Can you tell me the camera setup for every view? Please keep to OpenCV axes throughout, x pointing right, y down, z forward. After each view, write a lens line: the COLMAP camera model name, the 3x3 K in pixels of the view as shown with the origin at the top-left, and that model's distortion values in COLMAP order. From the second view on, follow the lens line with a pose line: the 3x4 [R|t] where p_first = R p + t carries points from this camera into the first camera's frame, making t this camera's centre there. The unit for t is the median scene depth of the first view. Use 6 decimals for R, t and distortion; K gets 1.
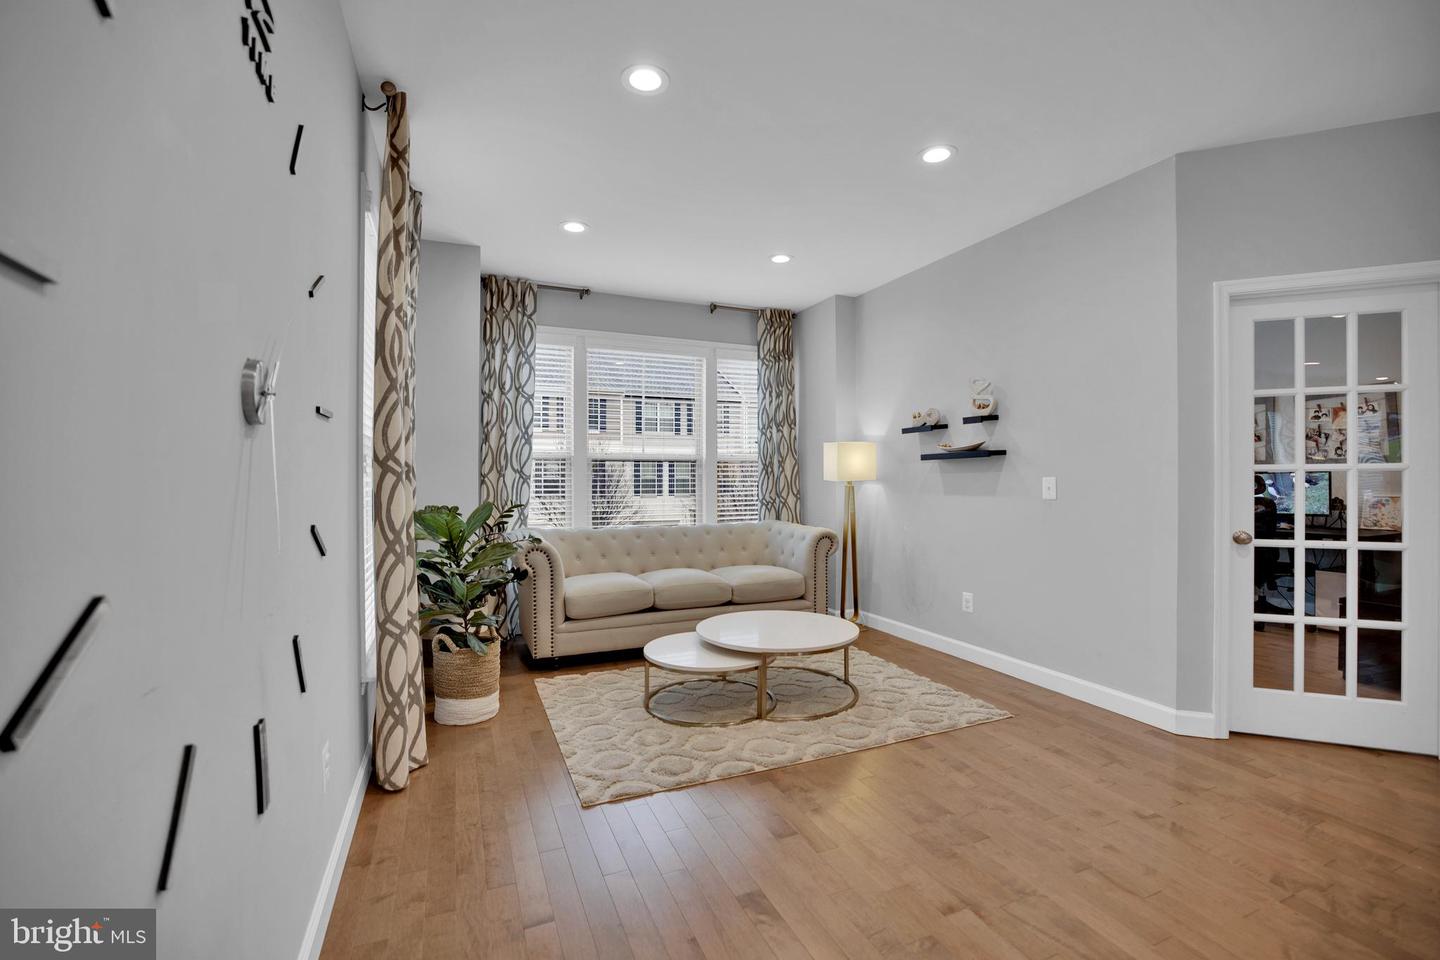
lens RADIAL K [[629.6, 0, 721.9], [0, 629.6, 481.6], [0, 0, 1]] dist [-0.039347, 0.013640]
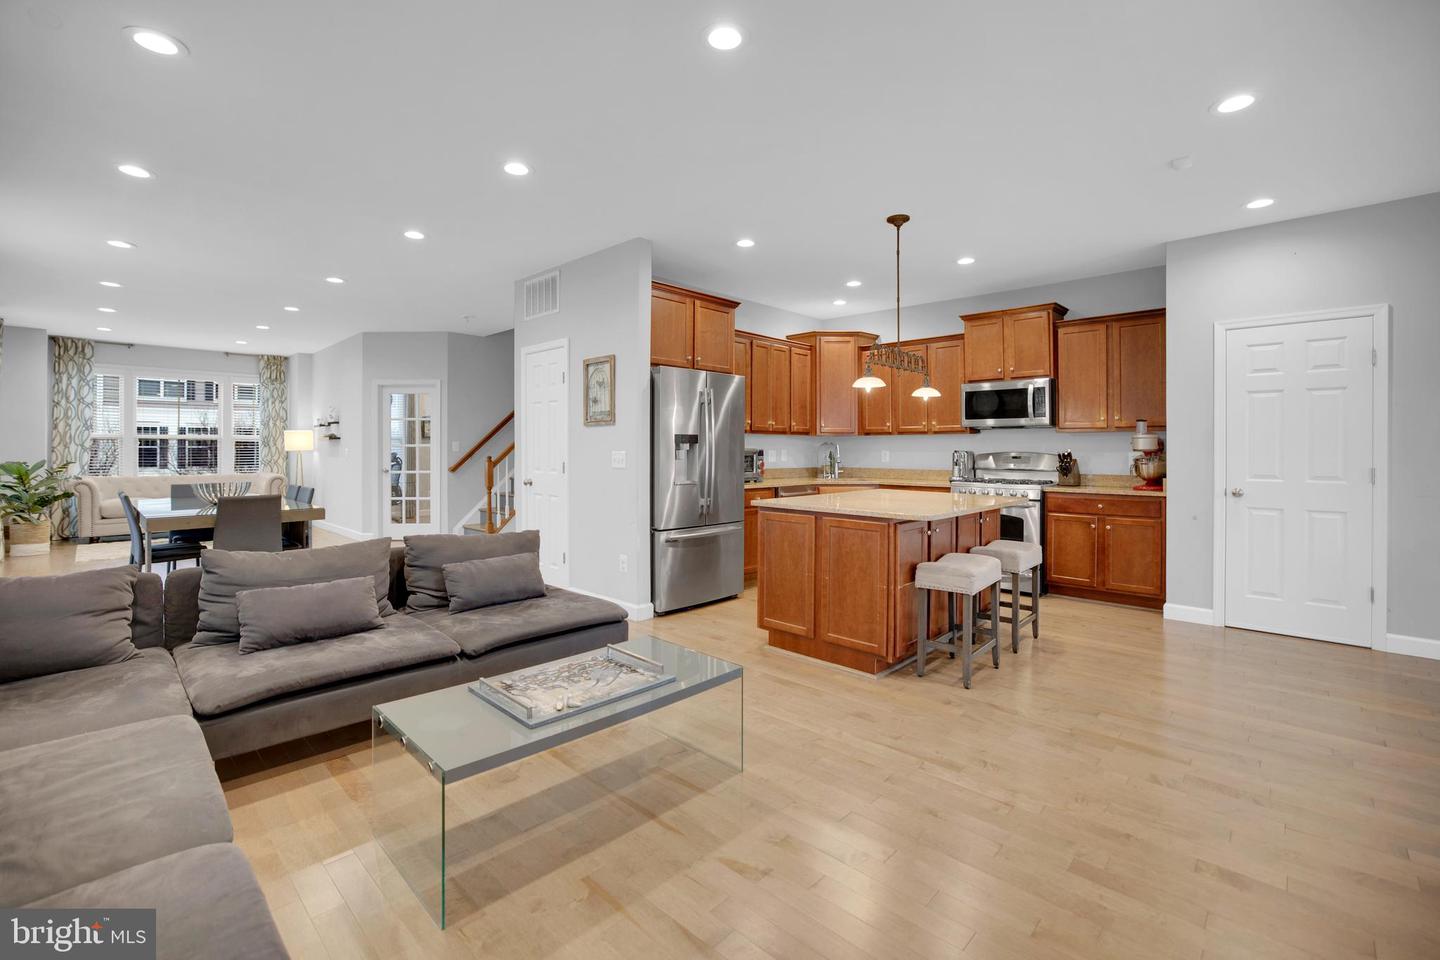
lens RADIAL K [[629.6, 0, 716.9], [0, 629.6, 449.4], [0, 0, 1]] dist [-0.039347, 0.013640]
pose [[0.922277, 0.000597, 0.386528, 0.830182], [0.000722, 0.999994, -0.003269, 0.003921], [-0.386528, 0.003294, 0.922272, -1.620450]]
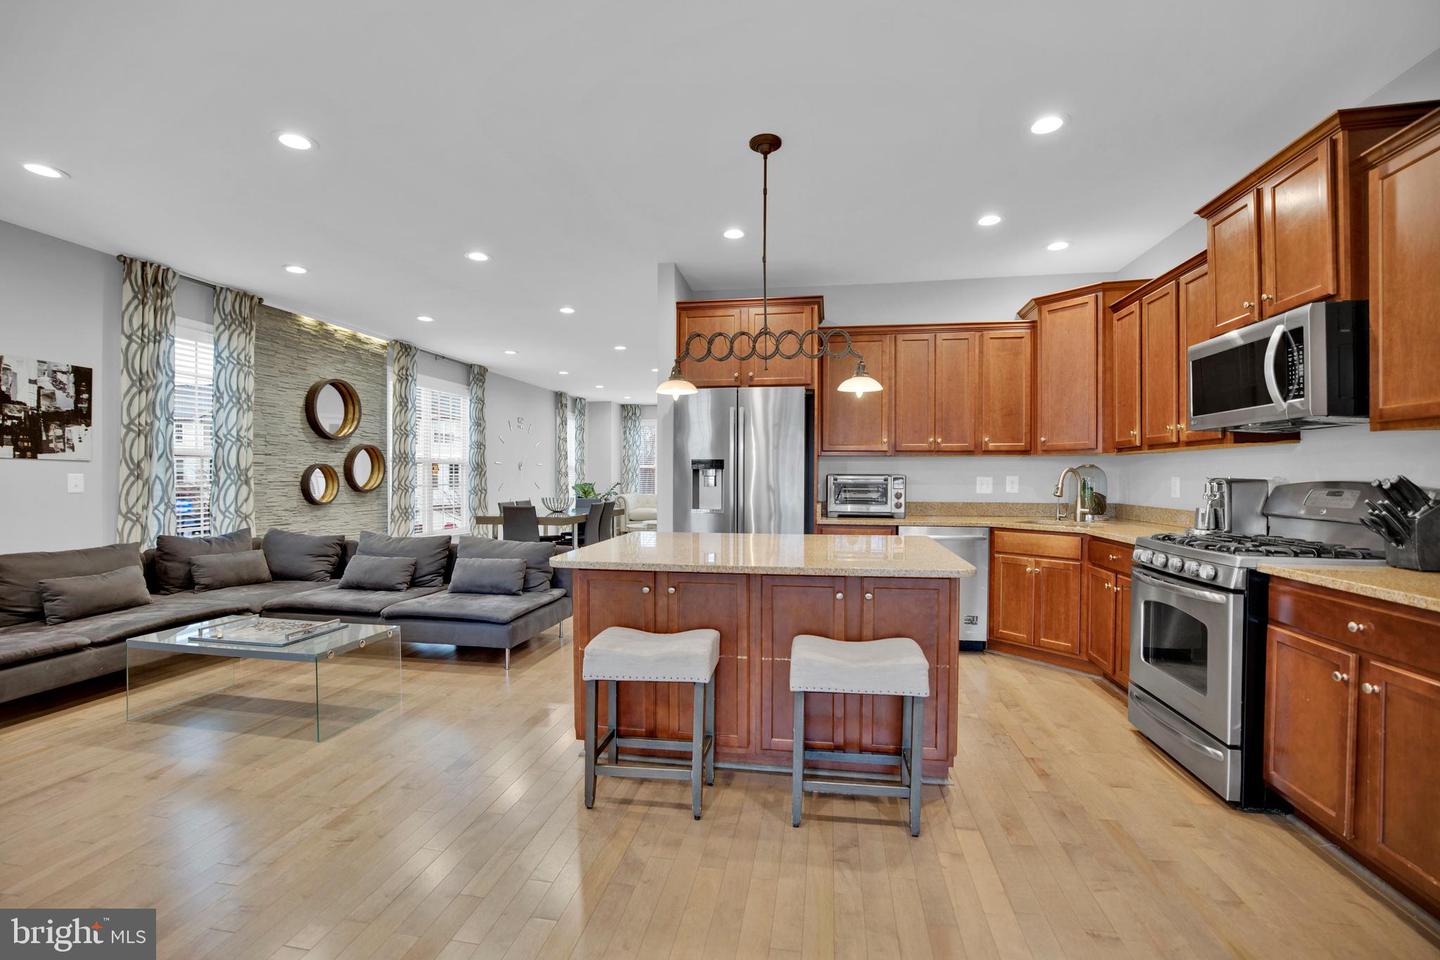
lens RADIAL K [[629.6, 0, 714.9], [0, 629.6, 482.0], [0, 0, 1]] dist [-0.039347, 0.013640]
pose [[0.834023, 0.006462, -0.551692, 1.884553], [-0.003074, 0.999970, 0.007065, 0.004131], [0.551721, -0.004197, 0.834018, -1.412424]]
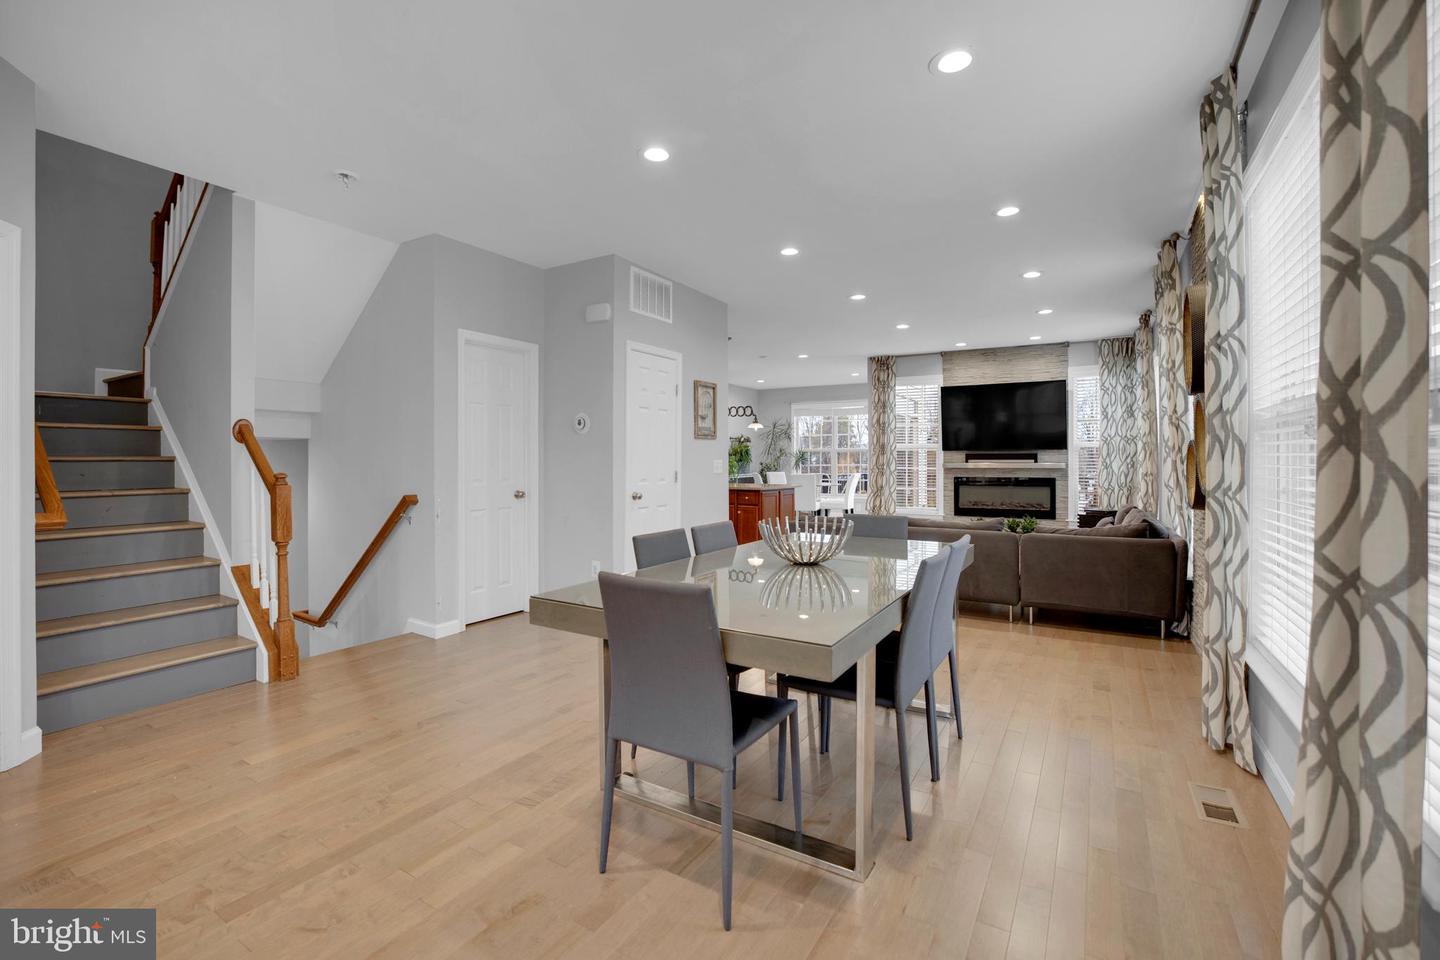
lens RADIAL K [[629.6, 0, 713.5], [0, 629.6, 461.2], [0, 0, 1]] dist [-0.039347, 0.013640]
pose [[-0.572709, -0.003556, 0.819751, -0.142892], [0.002360, 0.999979, 0.005986, -0.003201], [-0.819755, 0.005363, -0.572689, 0.457745]]
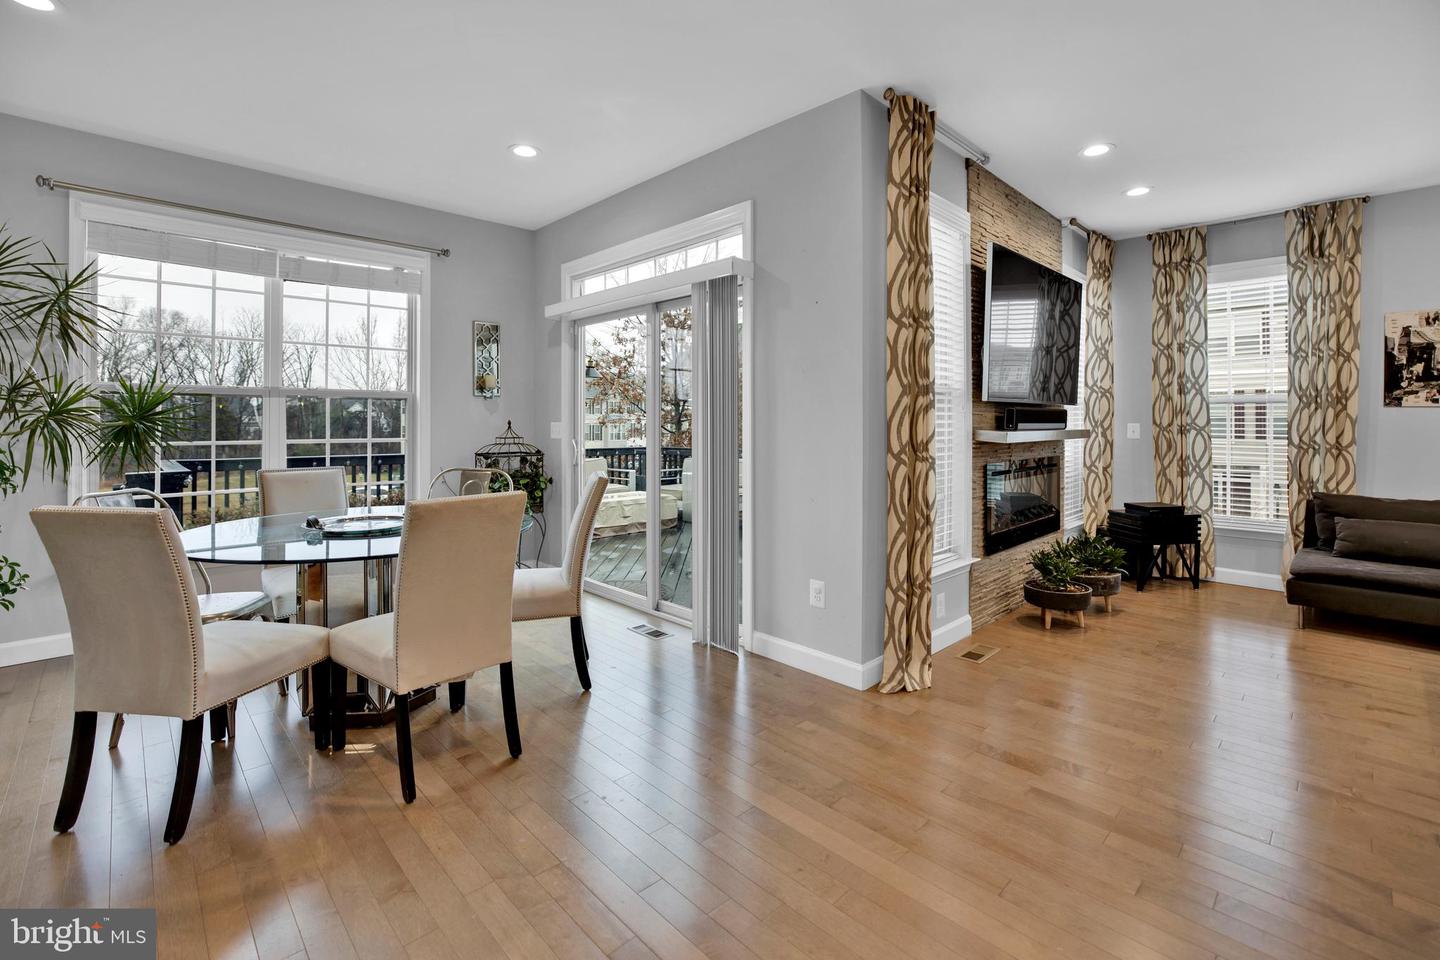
lens RADIAL K [[629.6, 0, 731.1], [0, 629.6, 413.4], [0, 0, 1]] dist [-0.039347, 0.013640]
pose [[-0.935902, -0.007522, -0.352180, 1.937285], [-0.005224, 0.999958, -0.007476, 0.000403], [0.352221, -0.005157, -0.935903, -0.817482]]
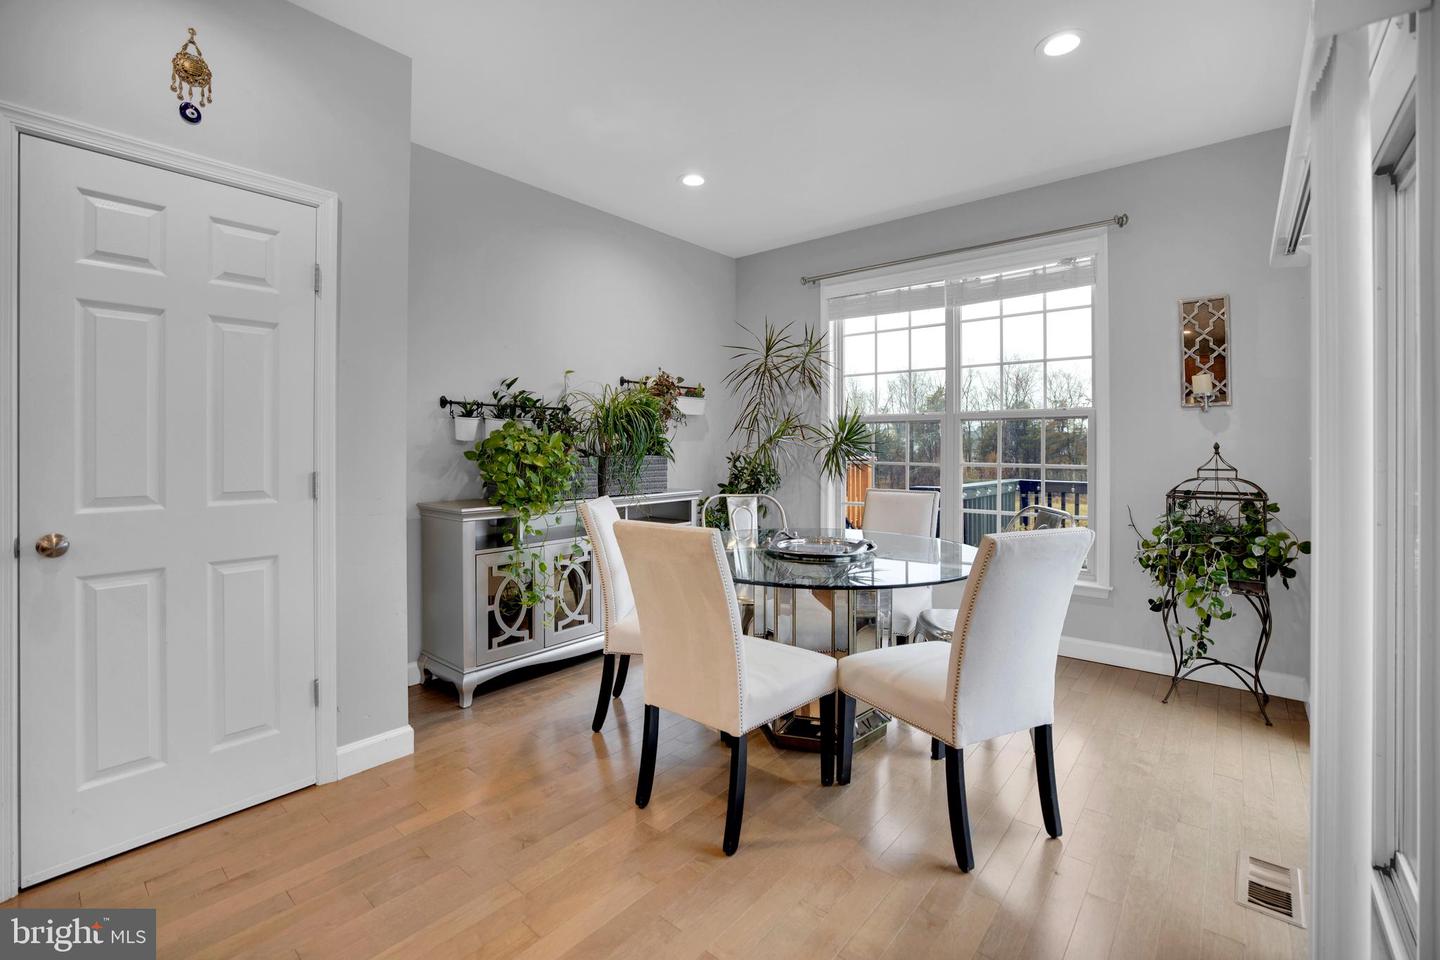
lens RADIAL K [[629.6, 0, 712.5], [0, 629.6, 445.8], [0, 0, 1]] dist [-0.039347, 0.013640]
pose [[-0.441453, 0.000259, 0.897284, 1.503302], [0.004611, 0.999987, 0.001980, 0.007615], [-0.897272, 0.005011, -0.441449, -1.198839]]
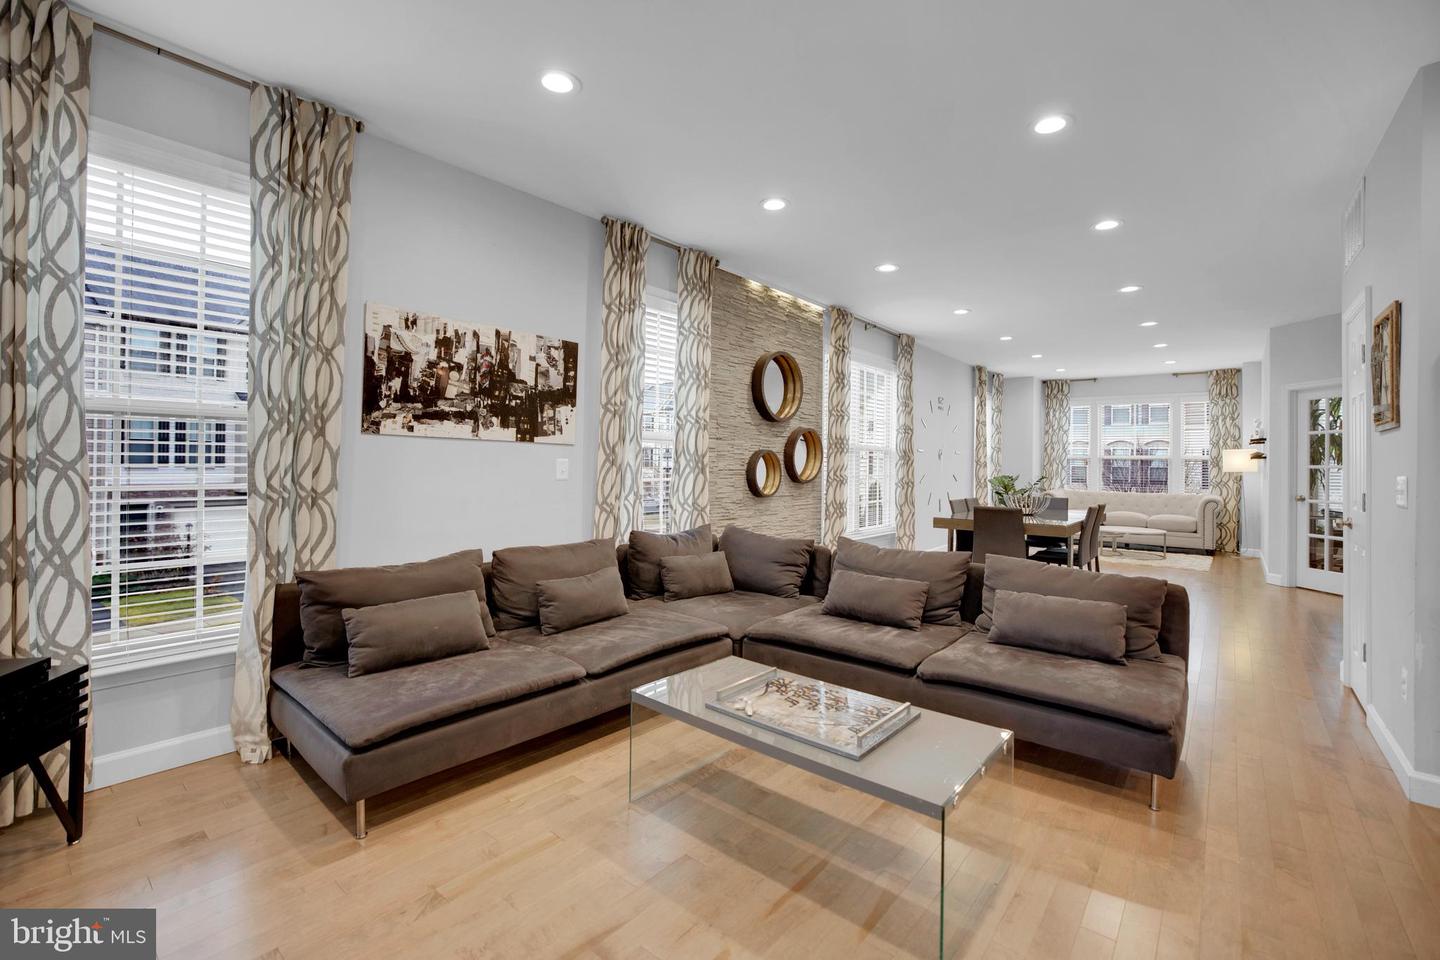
lens RADIAL K [[629.6, 0, 715.2], [0, 629.6, 461.6], [0, 0, 1]] dist [-0.039347, 0.013640]
pose [[0.448412, 0.006130, -0.893806, 1.373038], [-0.018414, 0.999828, -0.002381, 0.003145], [0.893637, 0.017526, 0.448447, -1.367531]]
